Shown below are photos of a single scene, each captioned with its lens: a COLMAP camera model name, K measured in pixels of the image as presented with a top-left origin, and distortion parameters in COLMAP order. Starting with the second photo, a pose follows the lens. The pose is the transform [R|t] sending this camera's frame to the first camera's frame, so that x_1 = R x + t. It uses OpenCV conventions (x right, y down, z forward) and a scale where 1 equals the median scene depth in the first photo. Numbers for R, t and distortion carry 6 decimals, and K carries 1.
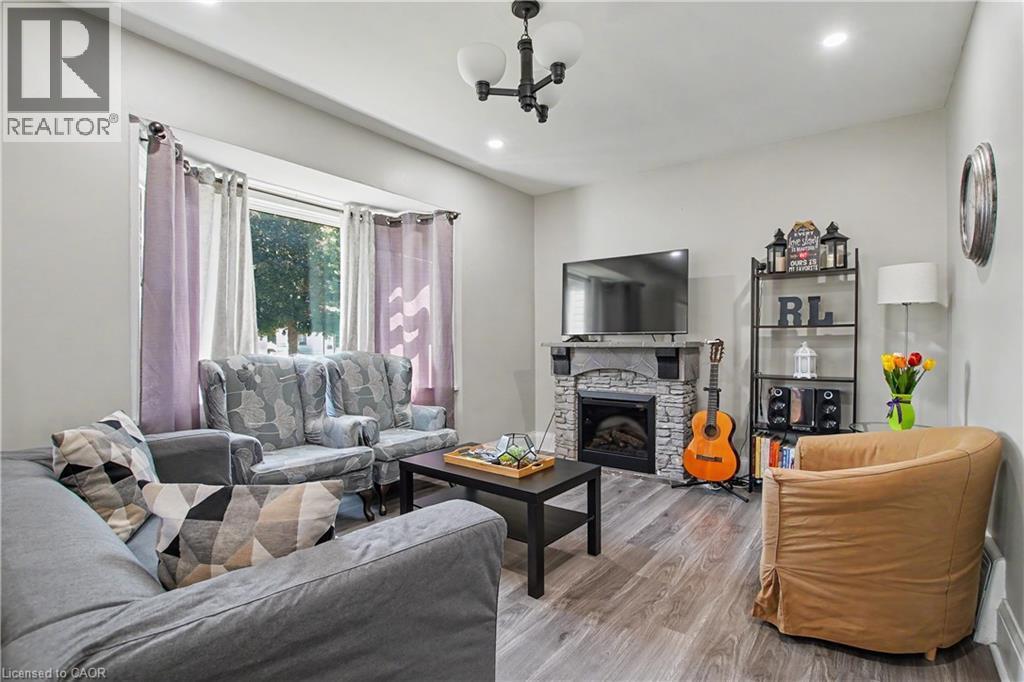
lens RADIAL K [[478.5, 0, 521.1], [0, 478.5, 354.3], [0, 0, 1]] dist [-0.034878, 0.000142]
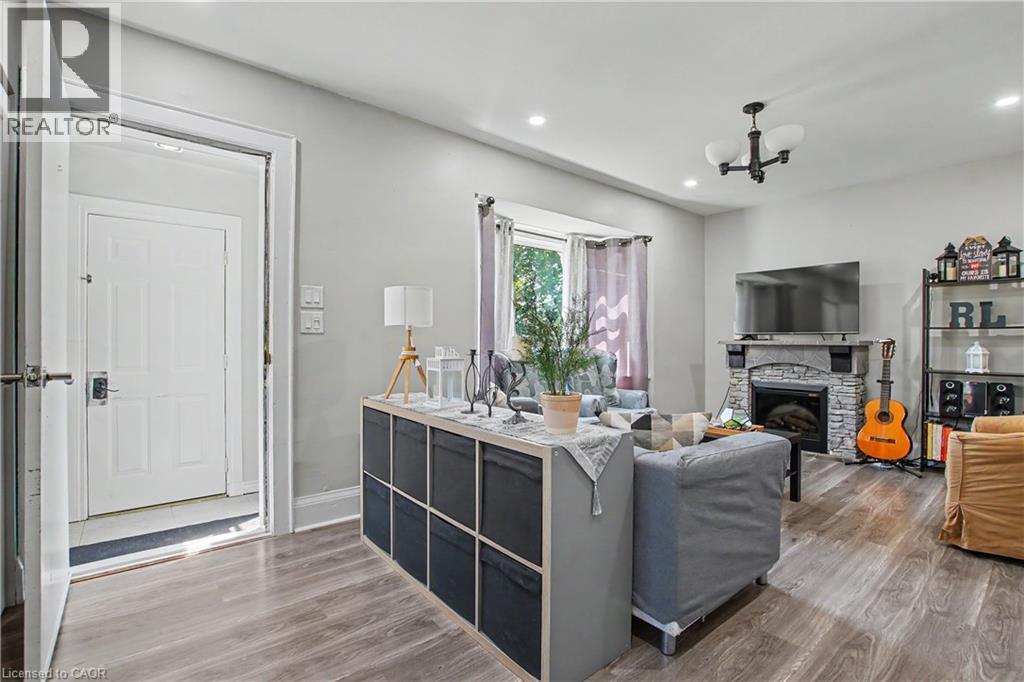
lens RADIAL K [[475.8, 0, 519.6], [0, 475.8, 342.0], [0, 0, 1]] dist [-0.028800, 0.001728]
pose [[0.974640, 0.006629, -0.223682, -0.216504], [-0.010812, 0.999789, -0.017481, 0.006104], [0.223519, 0.019456, 0.974505, -0.324216]]
